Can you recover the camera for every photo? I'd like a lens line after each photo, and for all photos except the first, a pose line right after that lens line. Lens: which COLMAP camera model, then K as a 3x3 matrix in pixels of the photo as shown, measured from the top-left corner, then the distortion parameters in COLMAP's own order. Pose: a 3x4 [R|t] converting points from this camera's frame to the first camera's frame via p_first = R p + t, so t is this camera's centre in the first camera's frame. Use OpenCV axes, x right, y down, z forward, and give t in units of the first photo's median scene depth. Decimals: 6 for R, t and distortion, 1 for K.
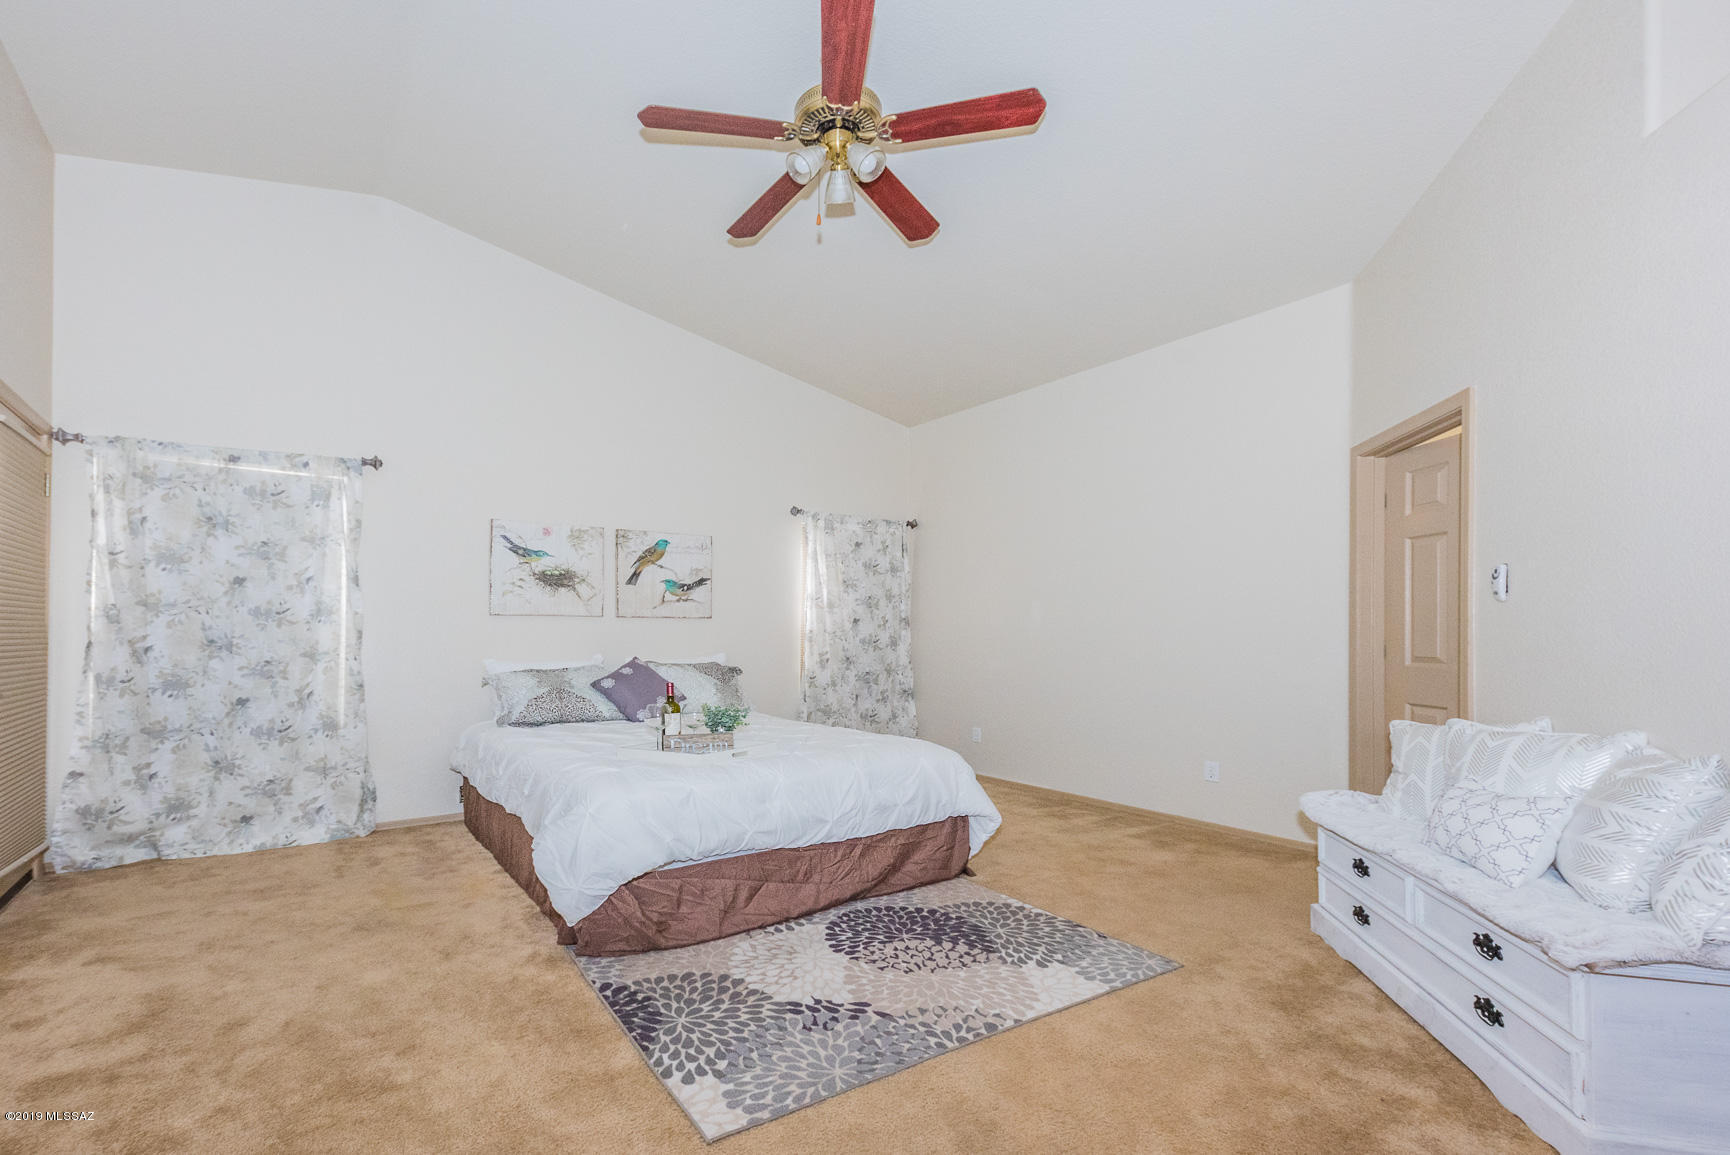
lens RADIAL K [[684.9, 0, 713.2], [0, 684.9, 633.5], [0, 0, 1]] dist [0.016772, -0.006518]
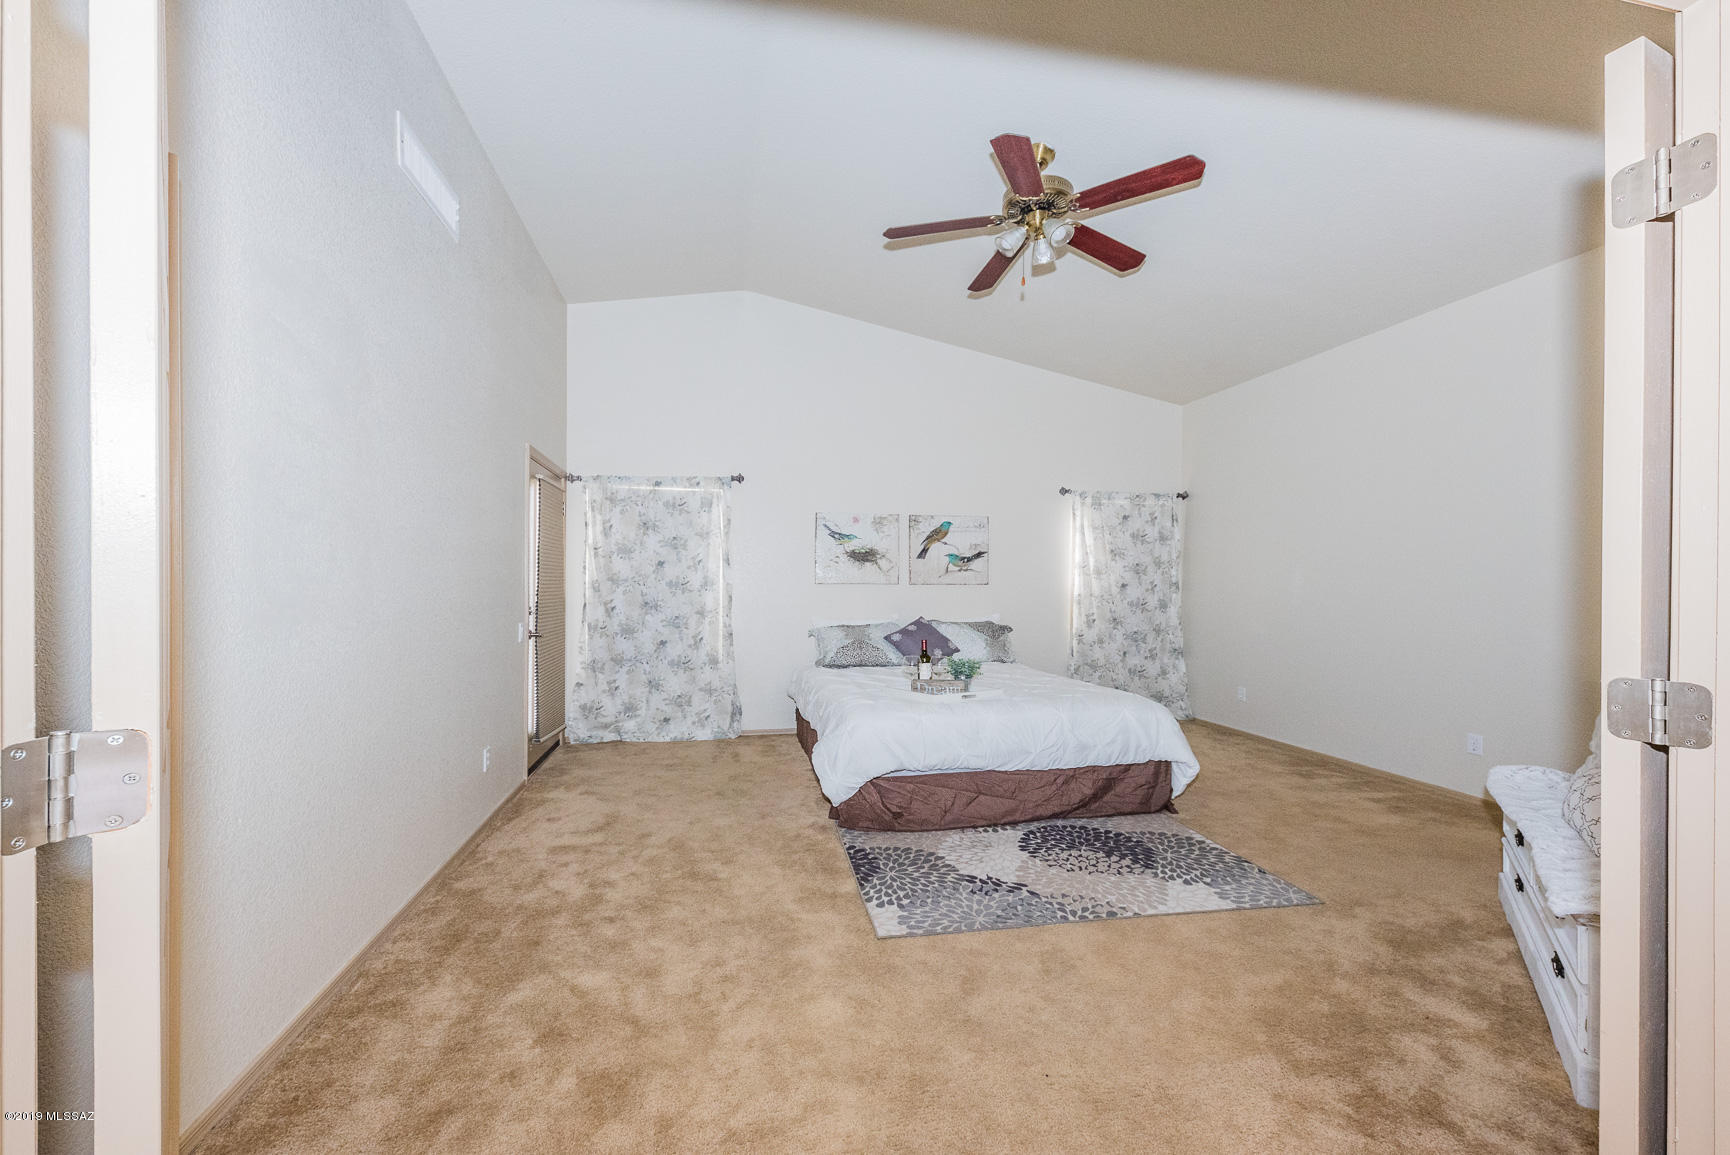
lens RADIAL K [[690.4, 0, 865.0], [0, 690.4, 577.5], [0, 0, 1]] dist [0.001171, 0.000094]
pose [[0.929229, -0.003332, -0.369489, 0.306004], [0.005382, 0.999975, 0.004517, -0.051581], [0.369465, -0.006186, 0.929224, -0.261809]]
